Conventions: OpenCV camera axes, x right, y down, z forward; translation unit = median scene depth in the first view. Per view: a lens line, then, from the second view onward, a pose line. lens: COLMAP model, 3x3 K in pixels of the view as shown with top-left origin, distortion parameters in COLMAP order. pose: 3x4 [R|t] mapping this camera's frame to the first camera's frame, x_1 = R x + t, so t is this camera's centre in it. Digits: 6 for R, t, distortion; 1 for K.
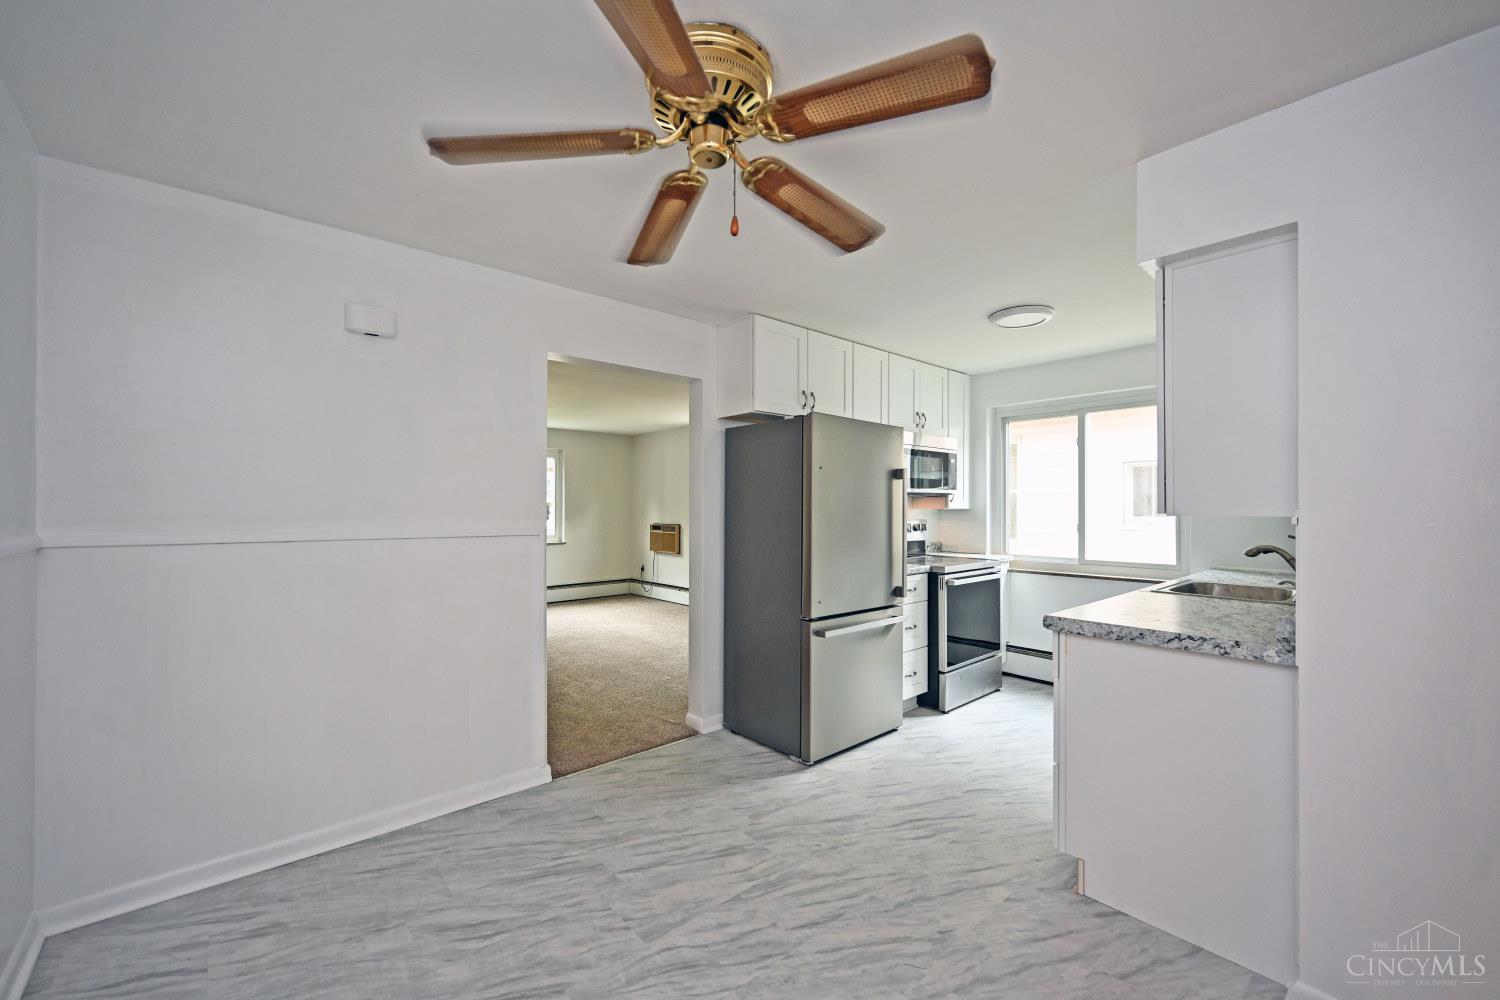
lens RADIAL K [[595.3, 0, 764.5], [0, 595.3, 507.6], [0, 0, 1]] dist [0.003092, 0.002361]
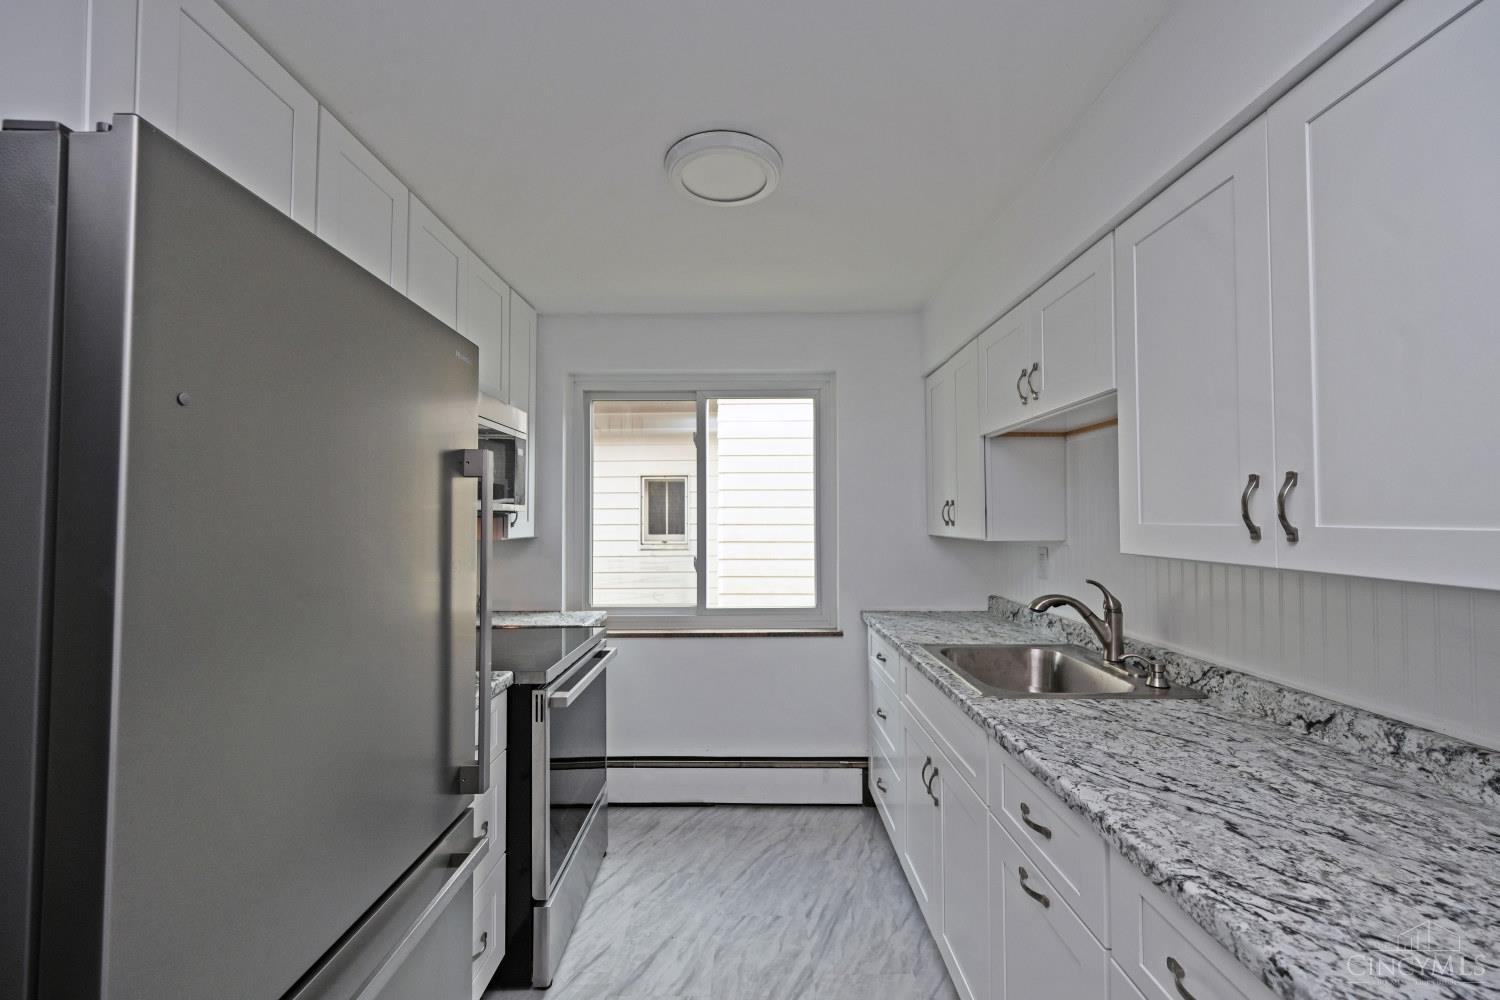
lens RADIAL K [[595.3, 0, 752.3], [0, 595.3, 499.3], [0, 0, 1]] dist [0.003092, 0.002361]
pose [[0.680390, 0.023767, 0.732465, 0.071114], [0.003129, 0.999371, -0.035334, -0.019036], [-0.732844, 0.026333, 0.679887, 0.610302]]
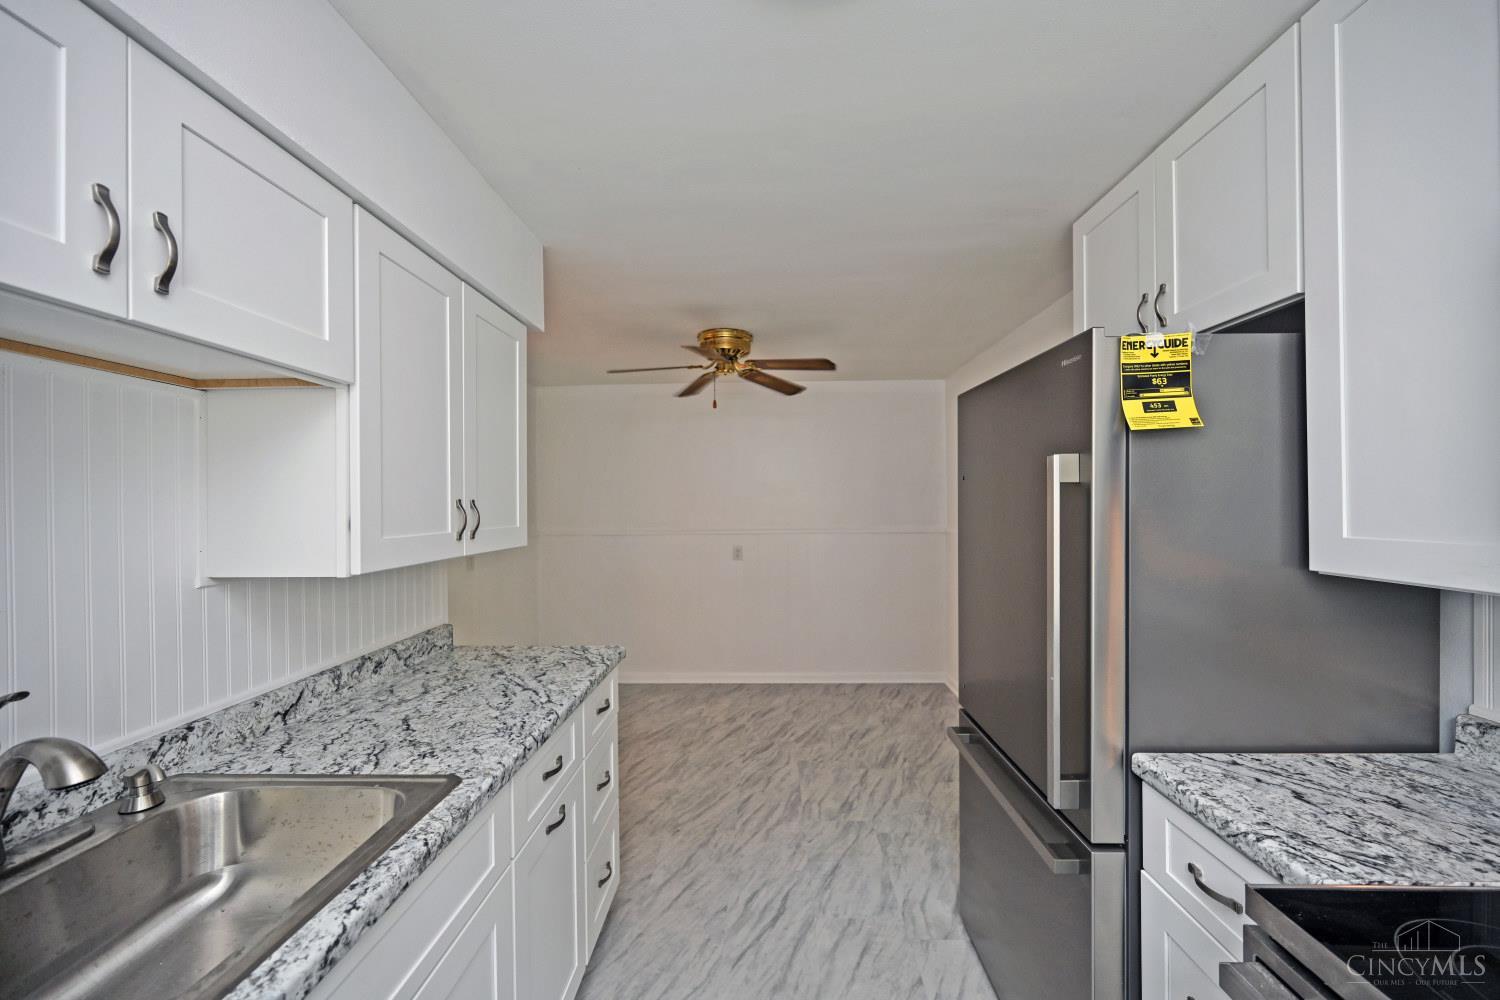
lens RADIAL K [[595.3, 0, 735.5], [0, 595.3, 501.1], [0, 0, 1]] dist [0.003092, 0.002361]
pose [[-0.718166, 0.003685, -0.695862, 0.625929], [0.006212, 0.999980, -0.001115, -0.038629], [0.695844, -0.005124, -0.718175, 1.119440]]
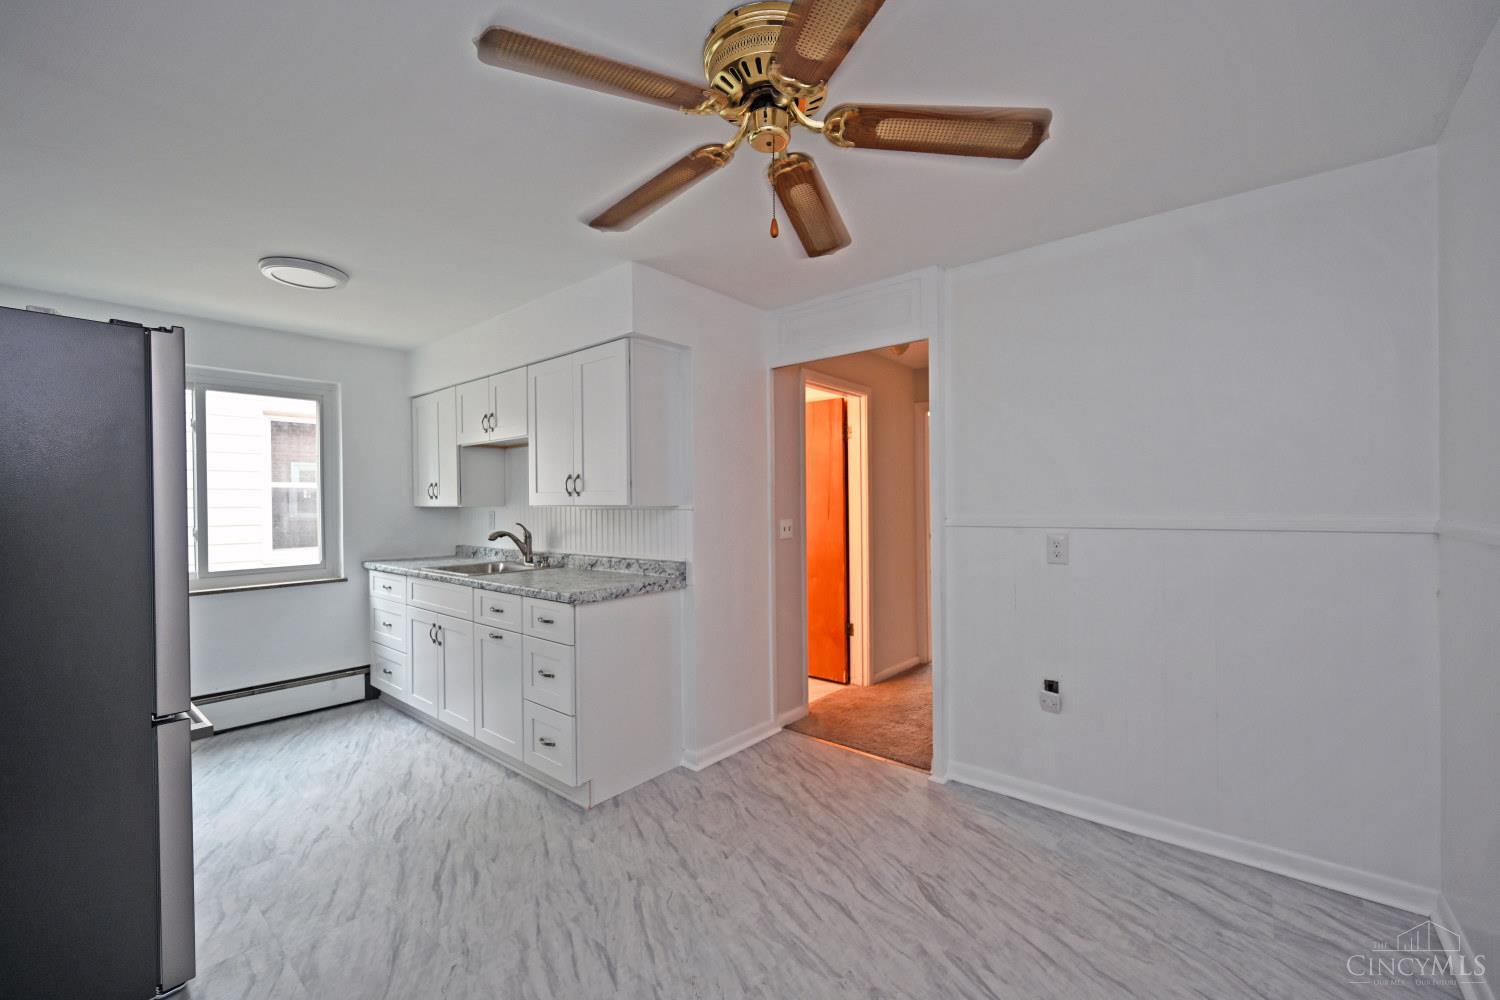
lens RADIAL K [[595.3, 0, 737.0], [0, 595.3, 508.5], [0, 0, 1]] dist [0.003092, 0.002361]
pose [[-0.117022, -0.008366, 0.993094, -0.440179], [0.011441, 0.999887, 0.009771, 0.003348], [-0.993063, 0.012505, -0.116913, 0.486215]]
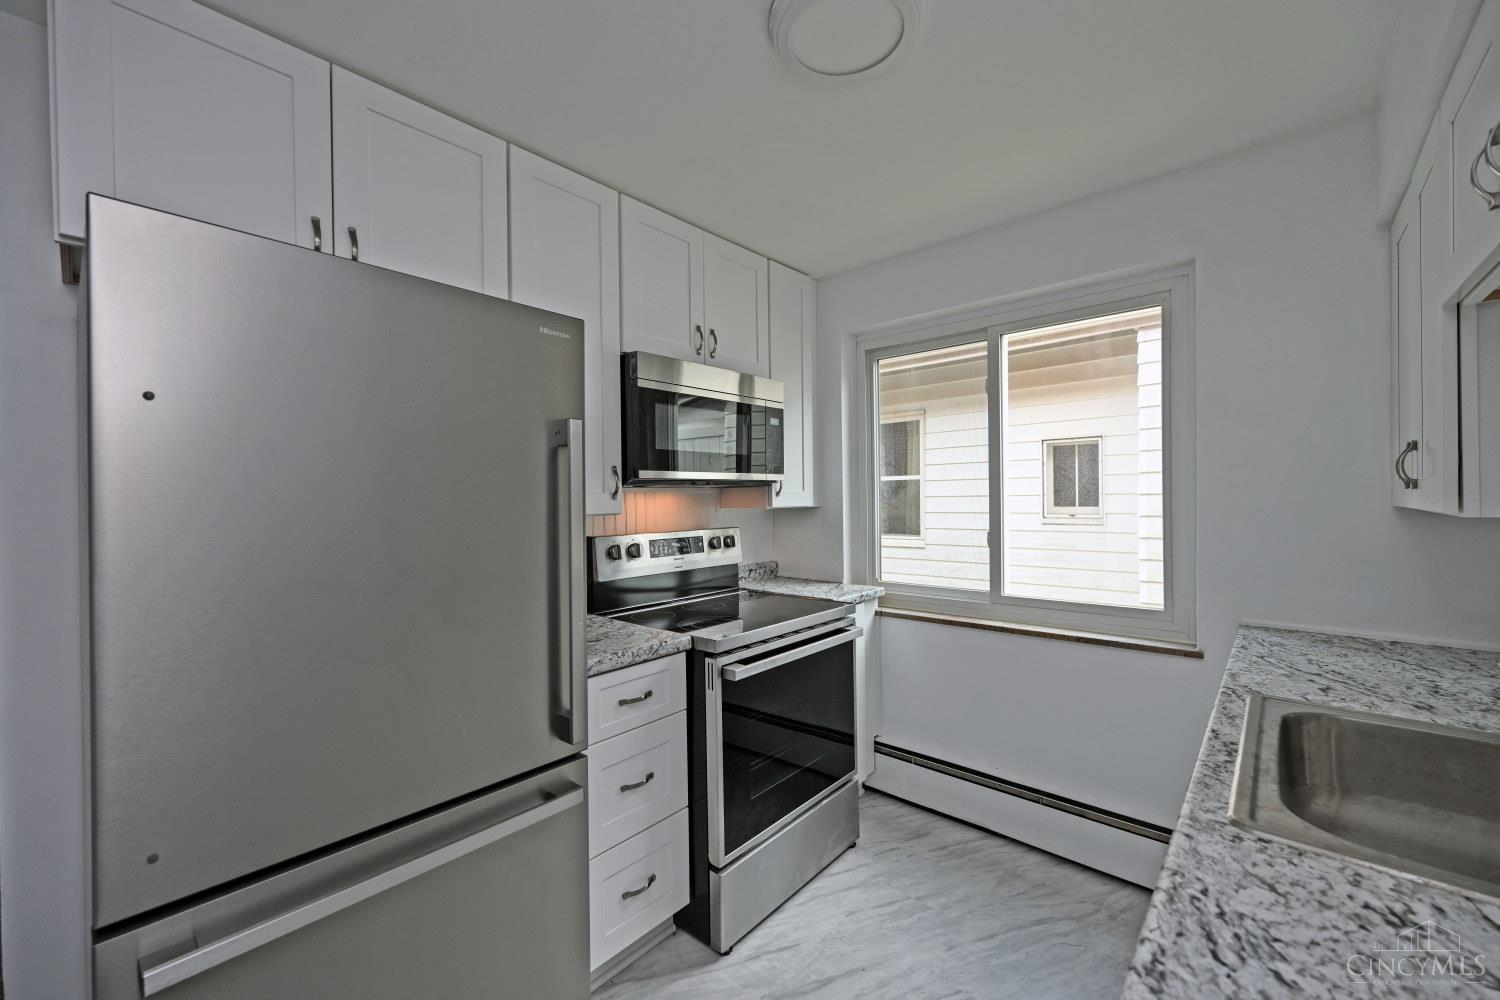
lens RADIAL K [[595.3, 0, 764.0], [0, 595.3, 499.7], [0, 0, 1]] dist [0.003092, 0.002361]
pose [[0.993247, -0.013367, 0.115251, 0.314093], [0.012633, 0.999895, 0.007098, -0.012832], [-0.115333, -0.005594, 0.993311, 0.587807]]
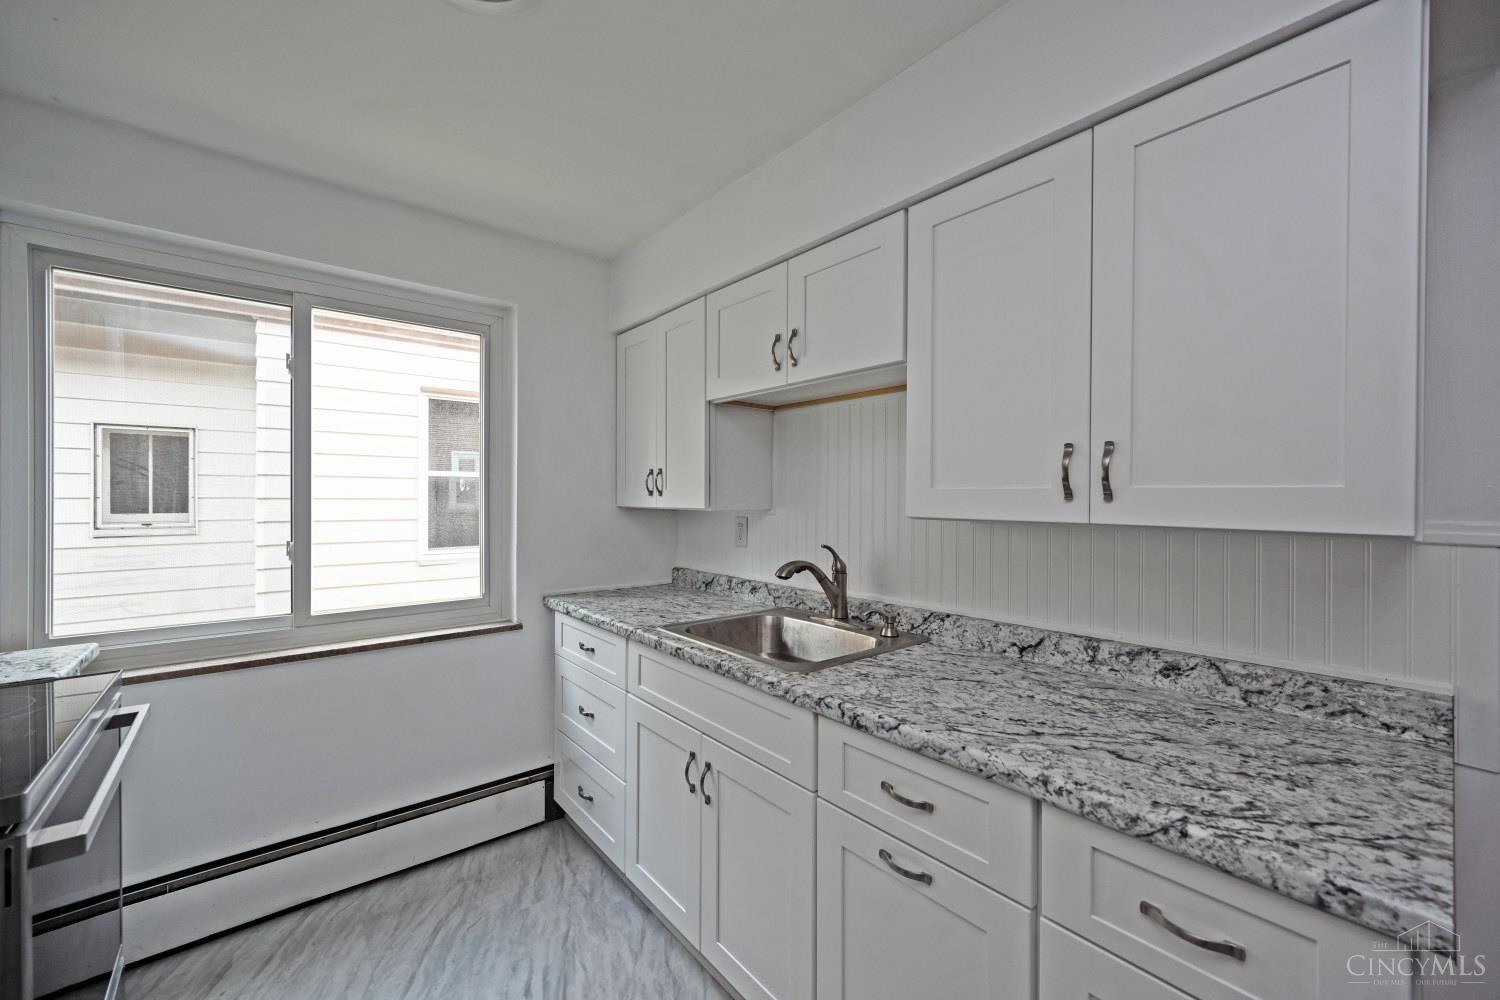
lens RADIAL K [[595.3, 0, 741.3], [0, 595.3, 494.8], [0, 0, 1]] dist [0.003092, 0.002361]
pose [[0.073955, 0.000949, 0.997261, 0.105295], [0.000009, 1.000000, -0.000953, -0.010710], [-0.997262, 0.000079, 0.073955, 0.789020]]
